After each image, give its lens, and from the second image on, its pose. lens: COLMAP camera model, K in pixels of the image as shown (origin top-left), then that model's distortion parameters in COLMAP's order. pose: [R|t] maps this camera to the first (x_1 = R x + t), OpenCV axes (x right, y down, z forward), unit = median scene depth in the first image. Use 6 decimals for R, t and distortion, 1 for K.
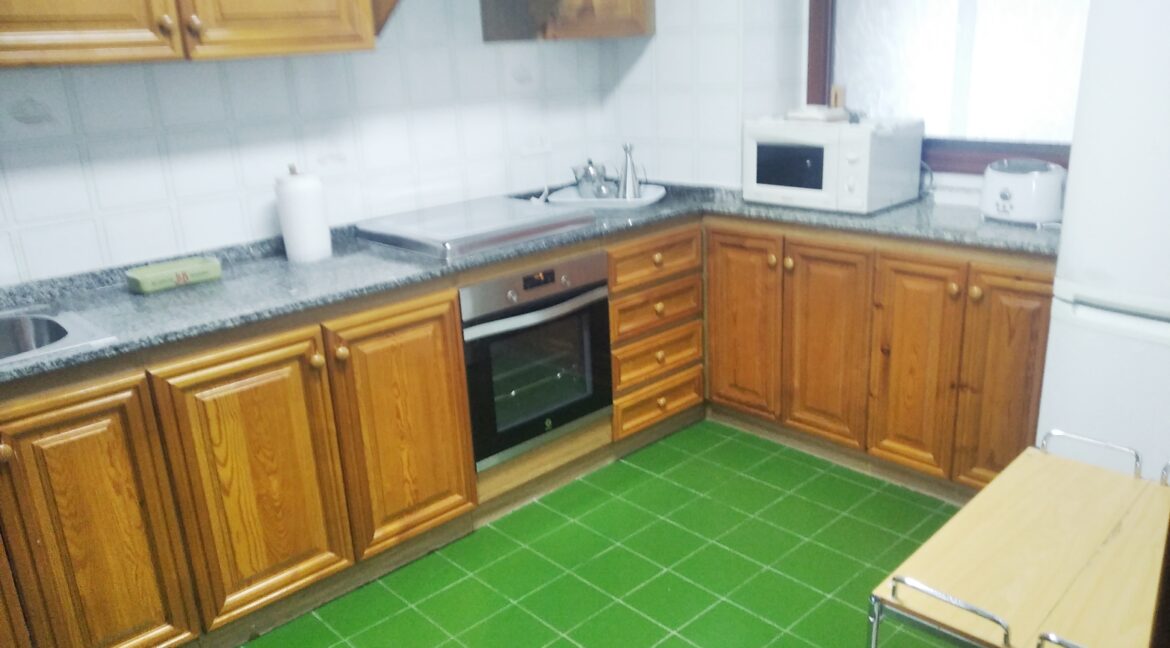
lens RADIAL K [[868.2, 0, 585.0], [0, 868.2, 324.0], [0, 0, 1]] dist [0.060593, -0.102990]
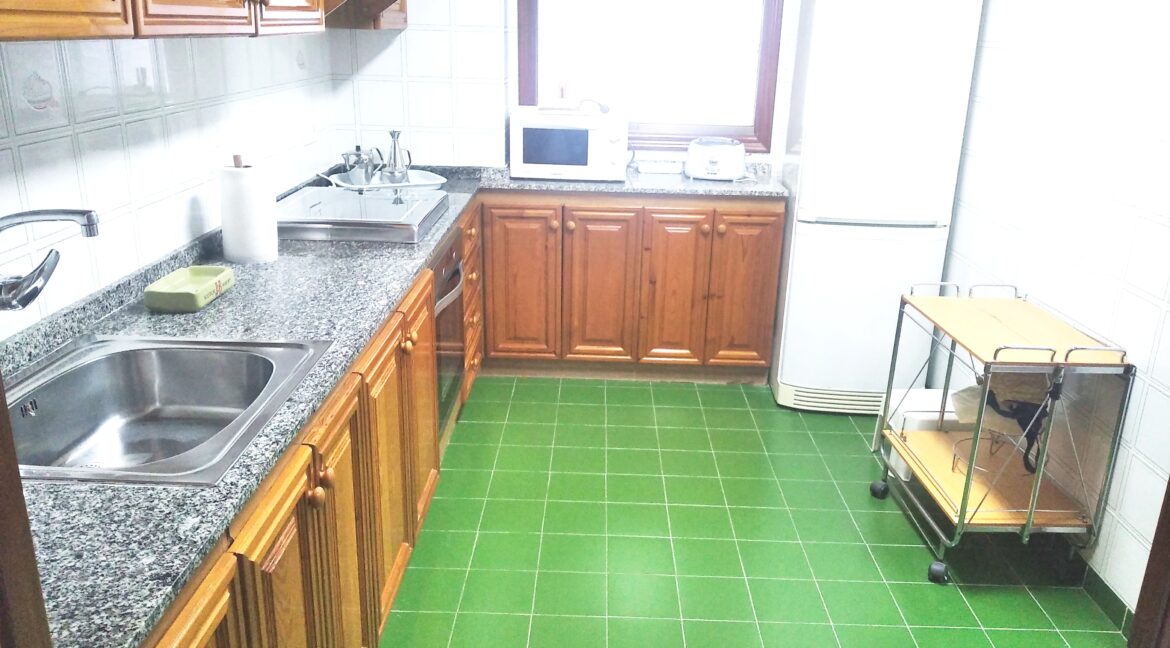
lens RADIAL K [[888.0, 0, 585.0], [0, 888.0, 324.0], [0, 0, 1]] dist [0.073329, -0.110932]
pose [[0.695770, -0.164524, 0.699168, -0.732877], [0.161411, 0.984330, 0.071001, -0.020192], [-0.699893, 0.063453, 0.711424, 0.109587]]
